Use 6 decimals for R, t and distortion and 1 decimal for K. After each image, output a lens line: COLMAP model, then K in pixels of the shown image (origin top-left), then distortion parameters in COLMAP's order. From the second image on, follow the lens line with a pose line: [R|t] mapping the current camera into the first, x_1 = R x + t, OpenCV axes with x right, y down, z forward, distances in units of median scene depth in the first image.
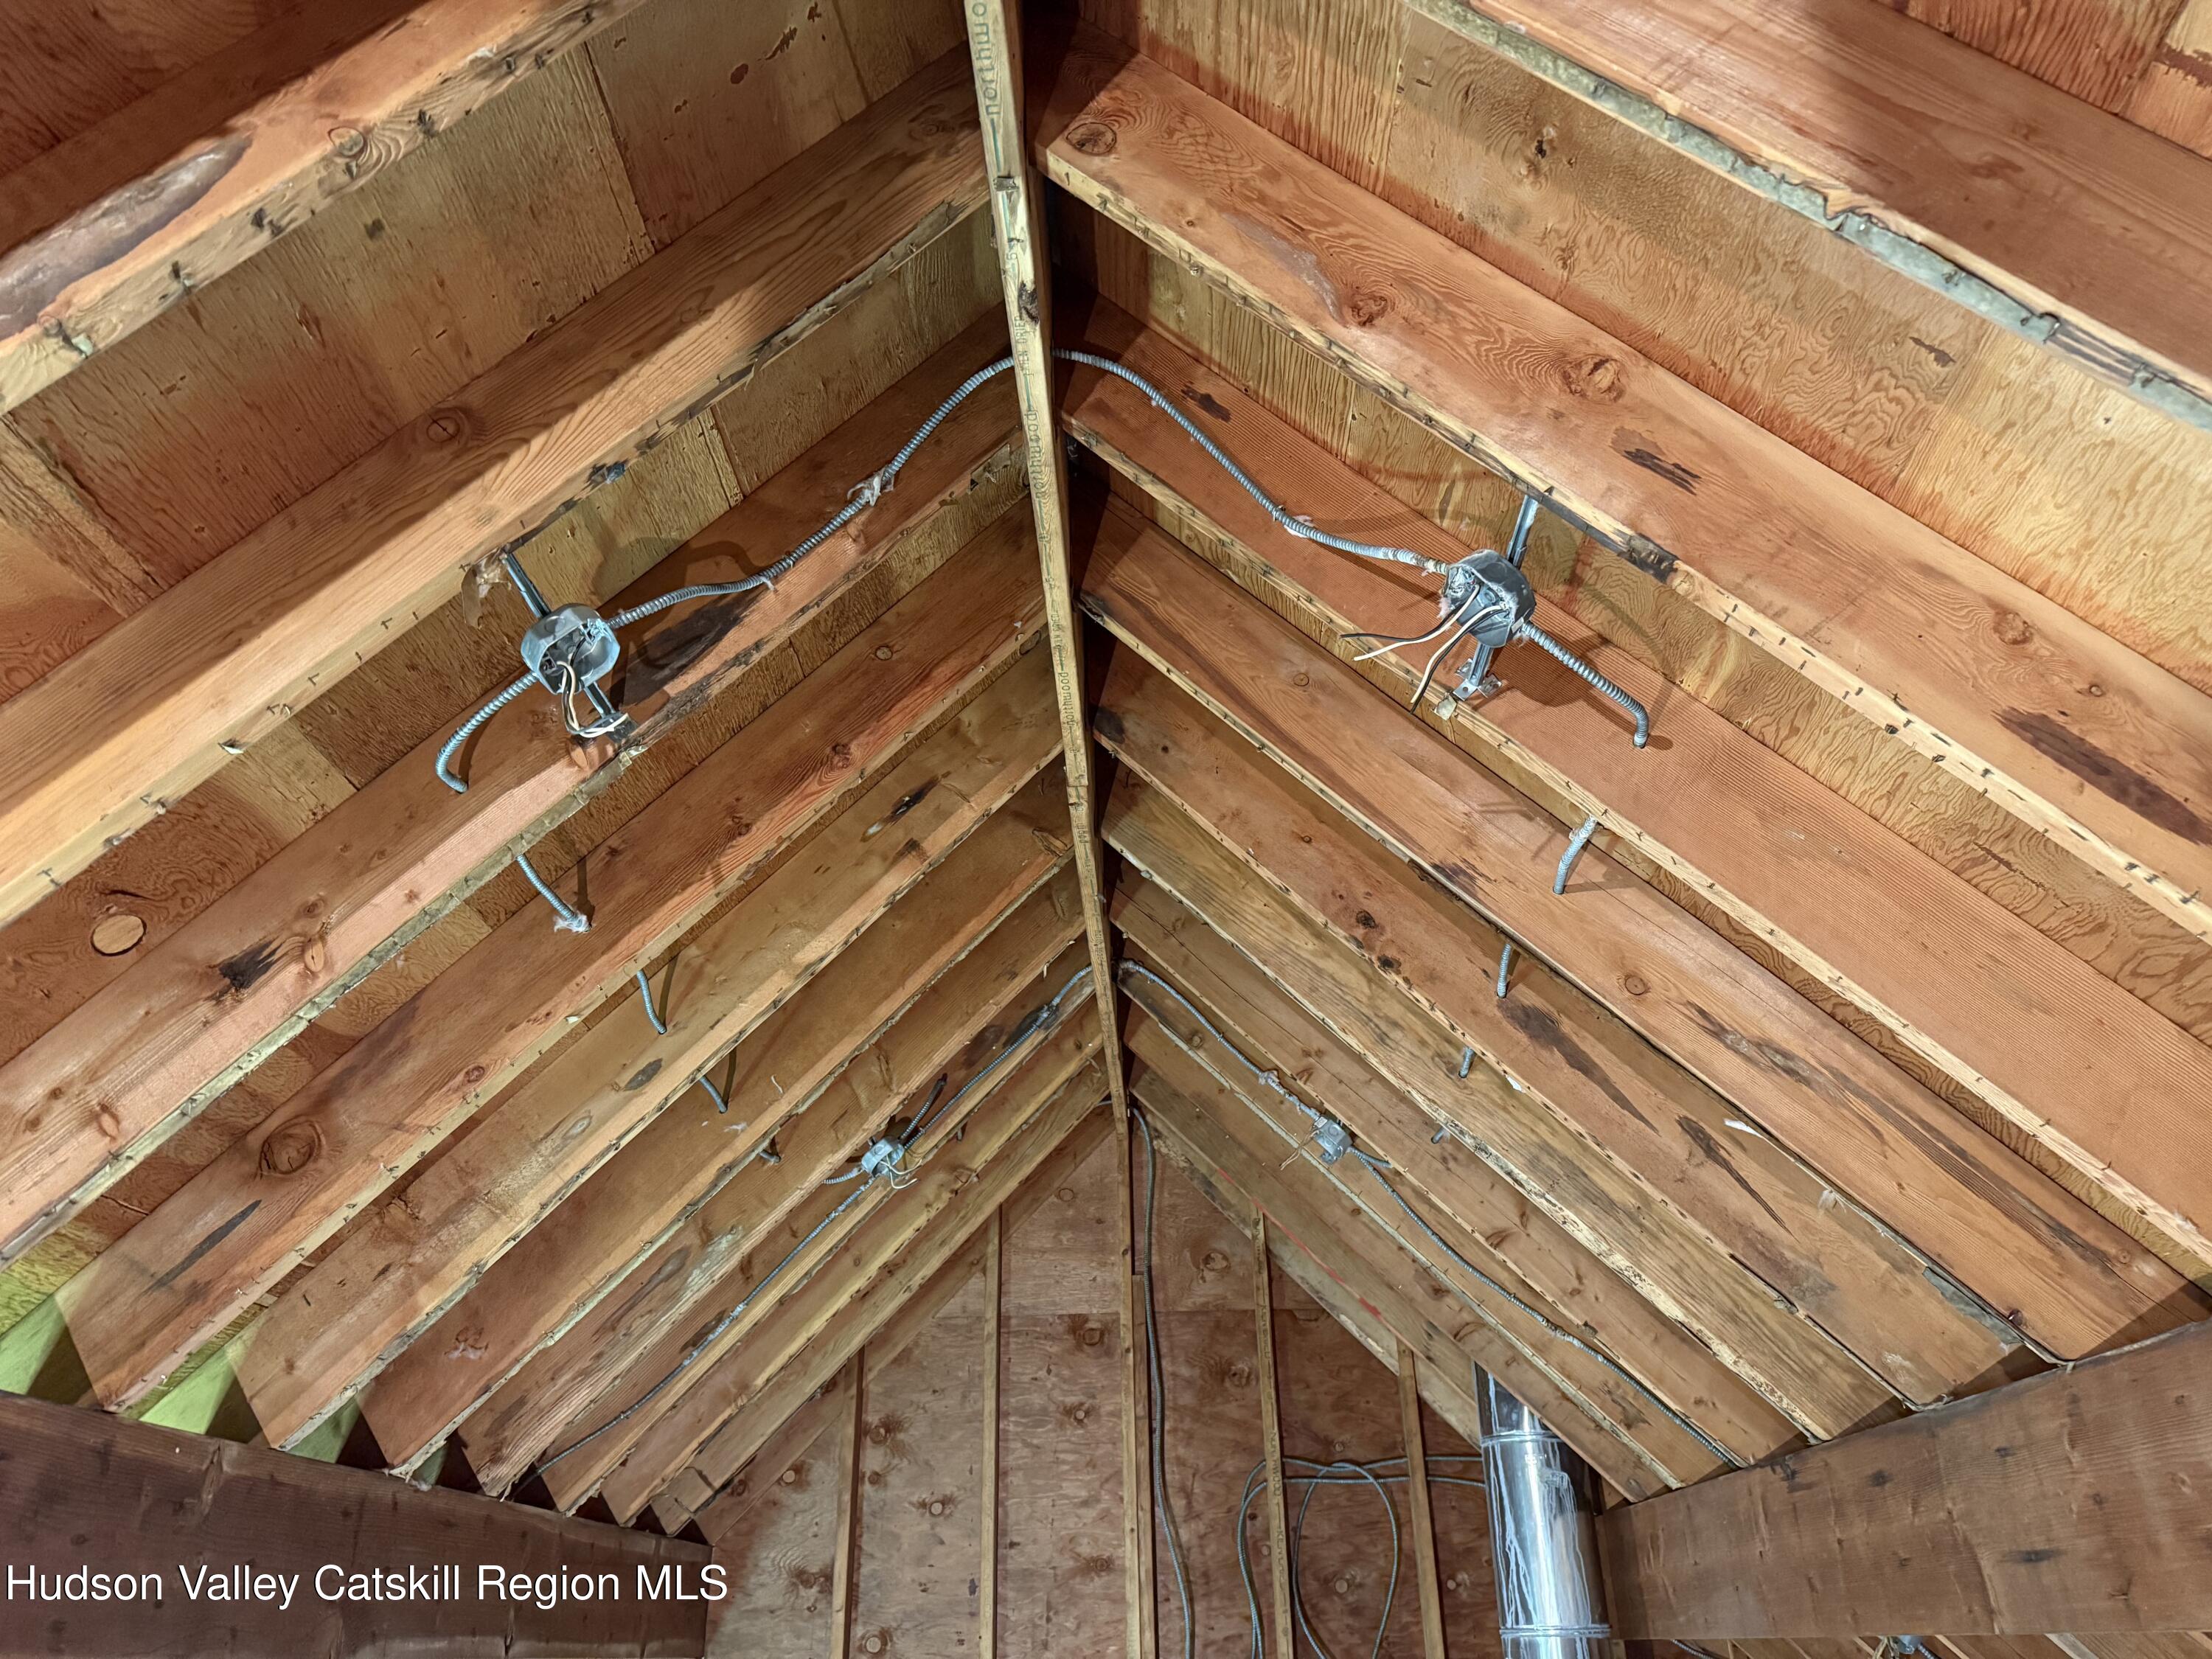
lens RADIAL K [[1548.8, 0, 1100.6], [0, 1548.8, 849.7], [0, 0, 1]] dist [0.074549, -0.088641]
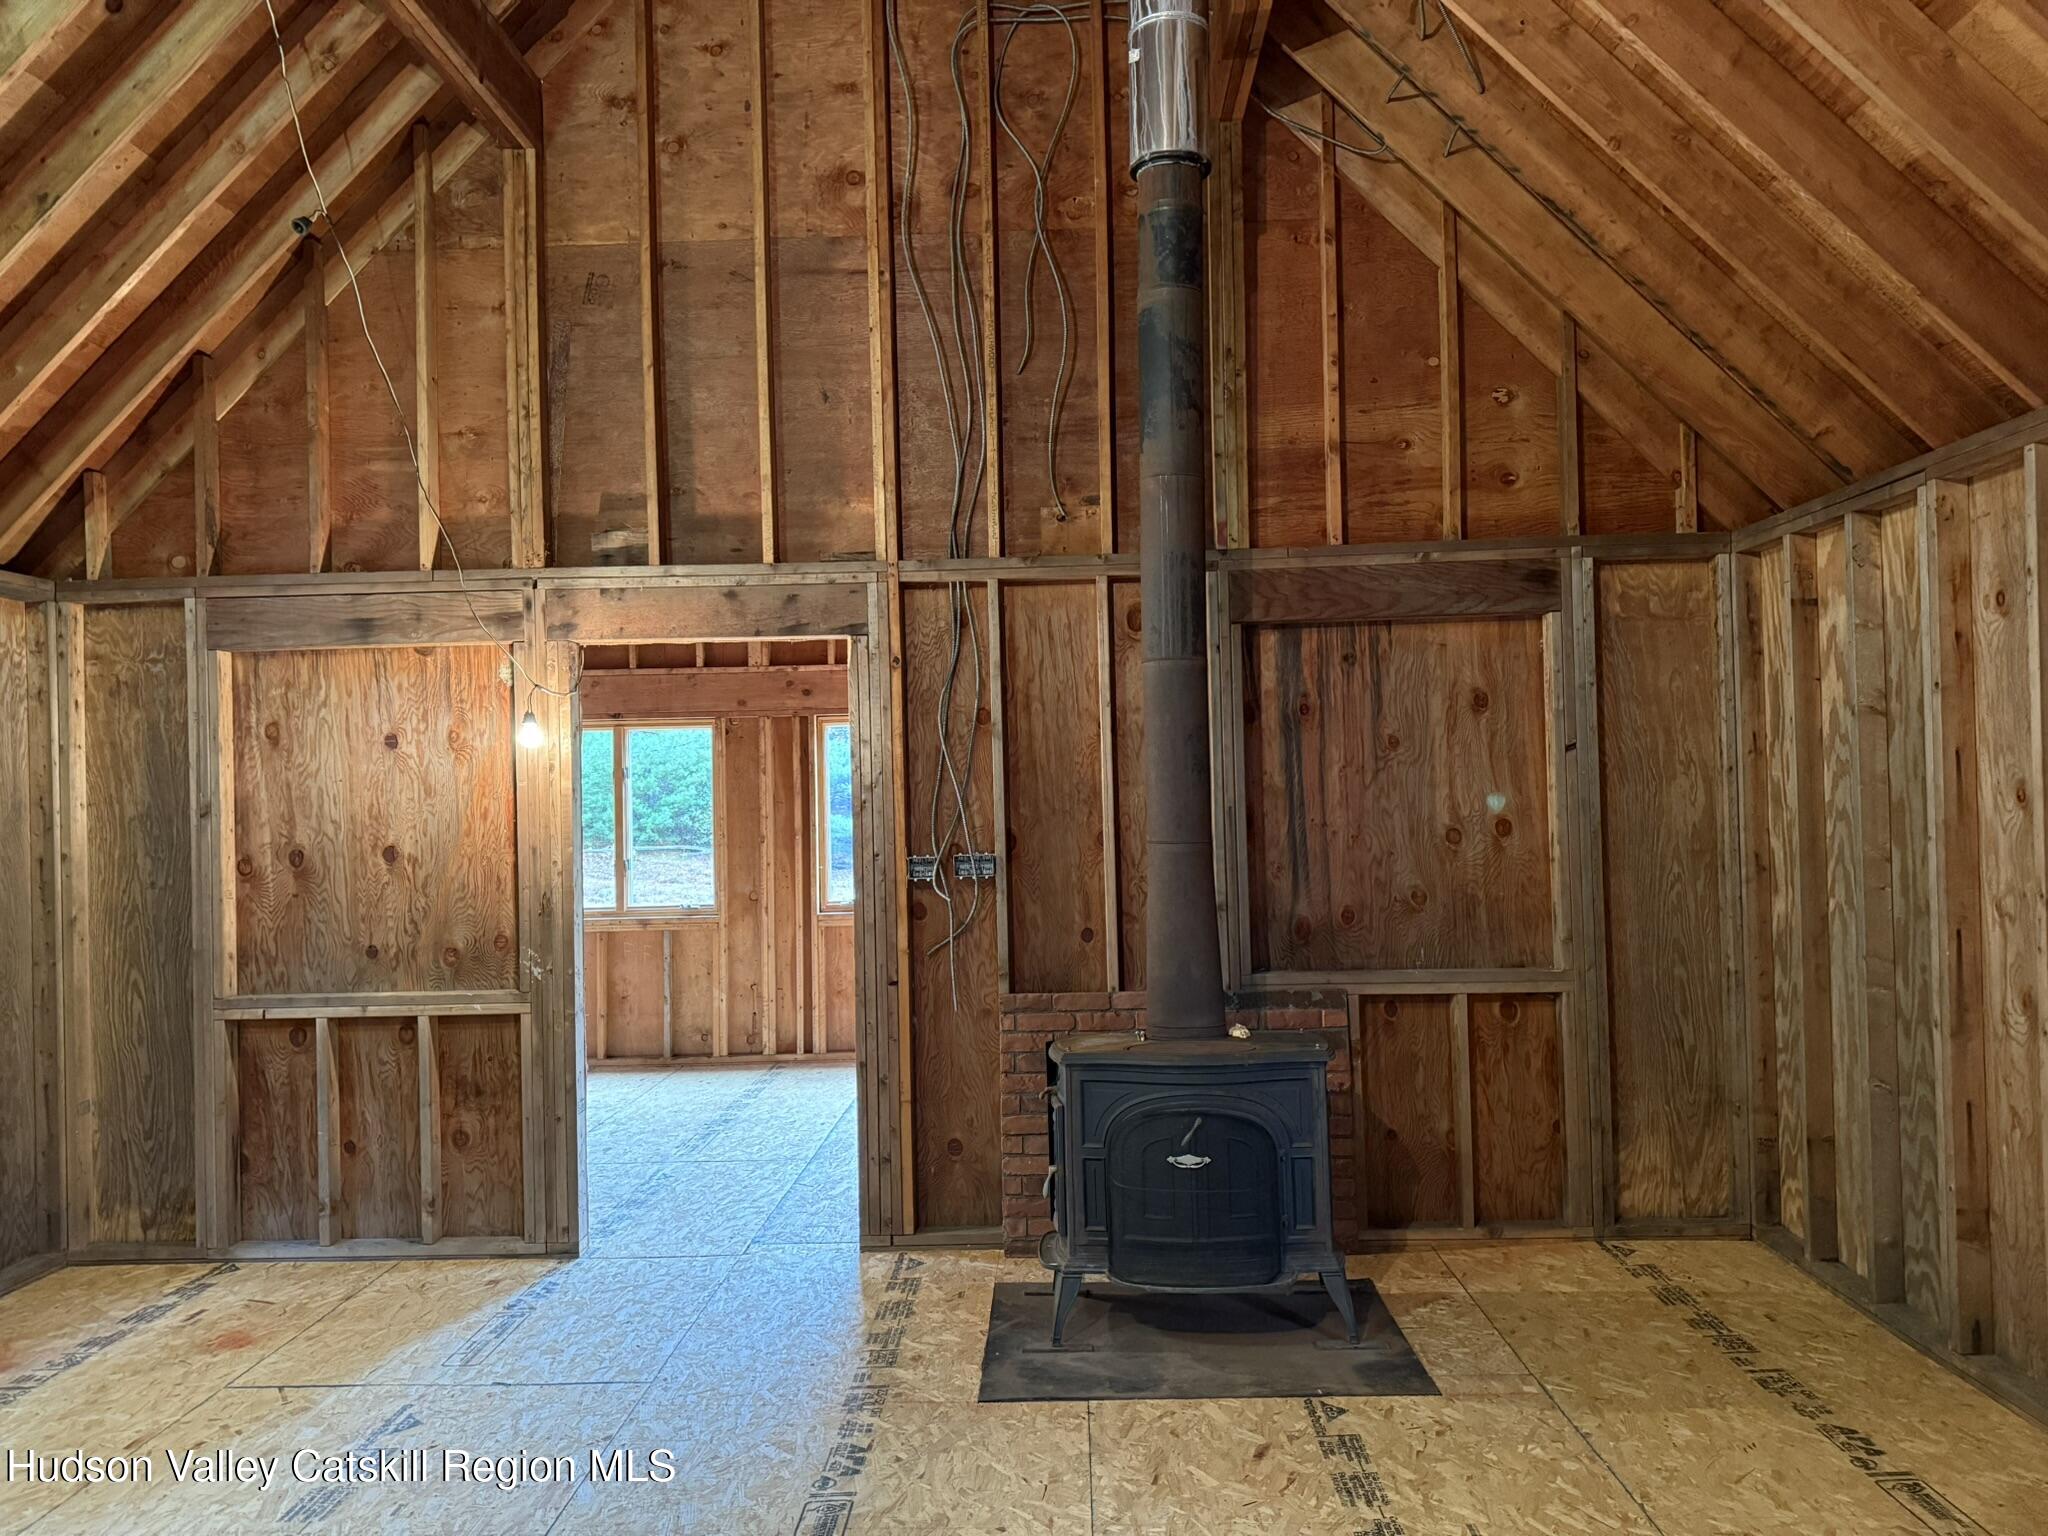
lens RADIAL K [[1434.0, 0, 1022.8], [0, 1434.0, 770.4], [0, 0, 1]] dist [0.074549, -0.088641]
pose [[0.999828, -0.008191, 0.016657, 0.118856], [0.000084, 0.899361, 0.437206, 0.434820], [-0.018561, -0.437130, 0.899207, -0.311017]]
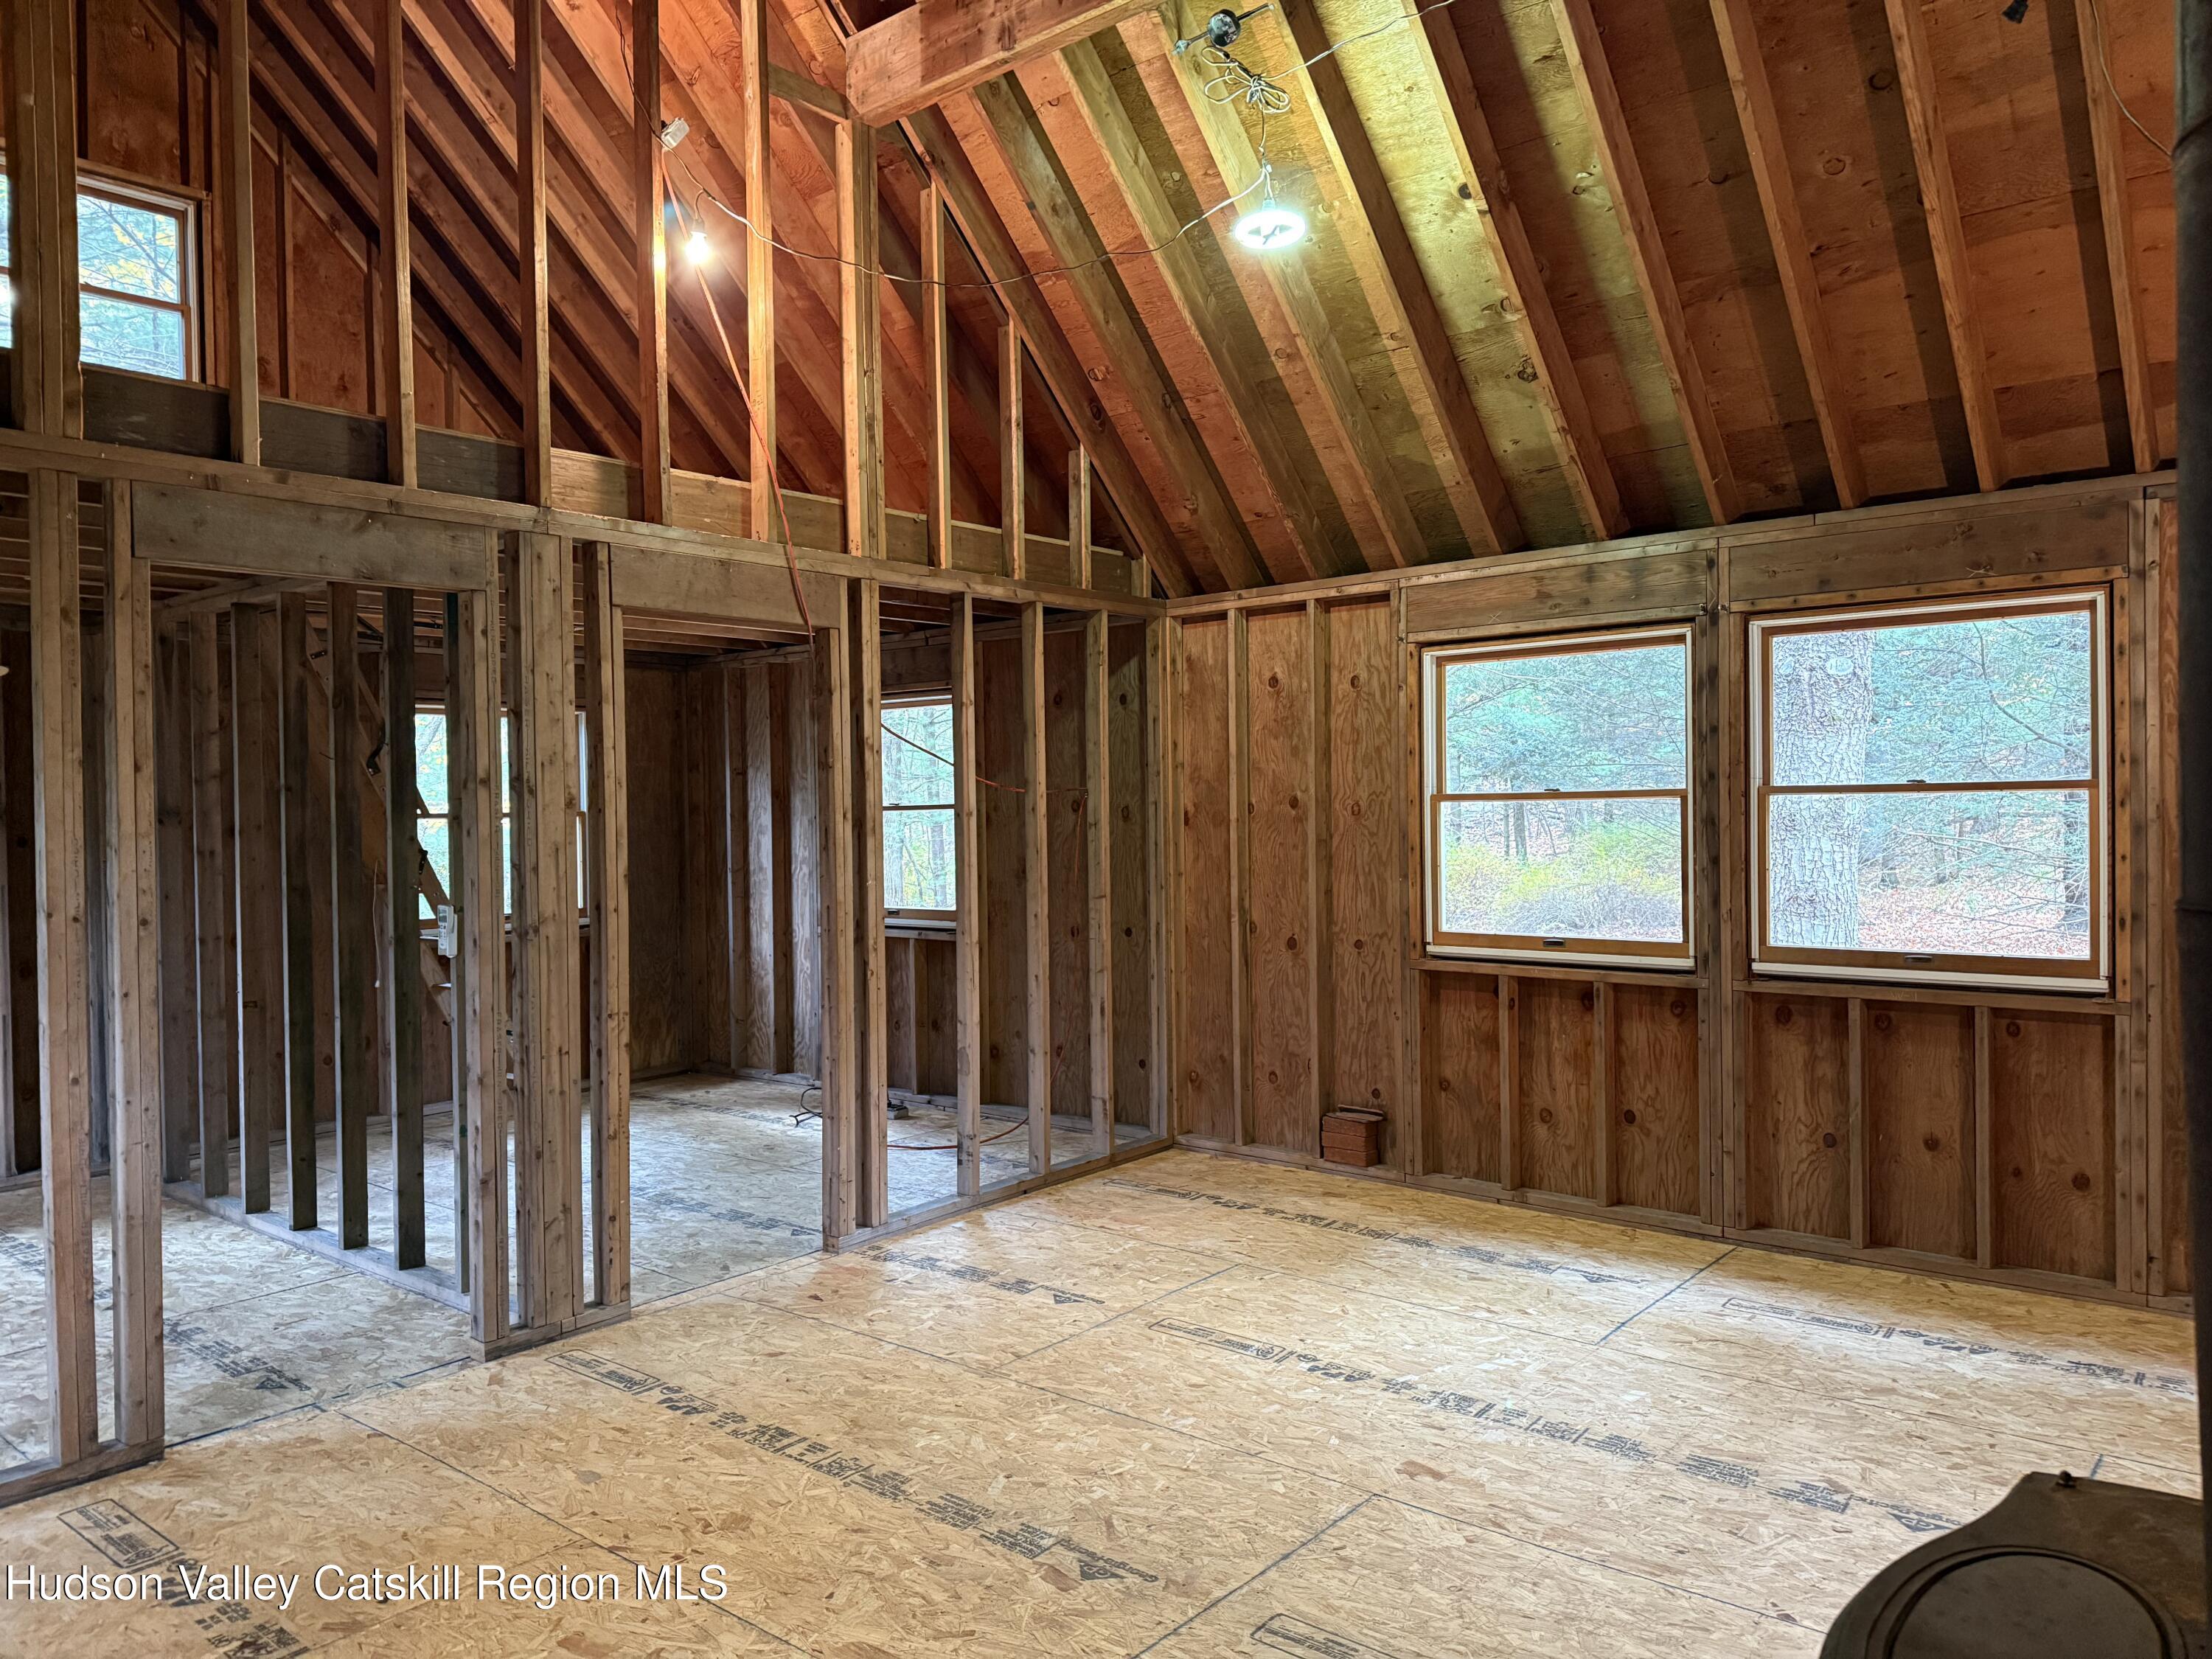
lens RADIAL K [[1548.8, 0, 1122.0], [0, 1548.8, 839.2], [0, 0, 1]] dist [0.074549, -0.088641]
pose [[-0.600563, 0.041119, -0.798519, 0.575449], [0.384311, 0.890600, -0.243179, 0.899853], [0.701162, -0.452924, -0.550664, 0.587585]]
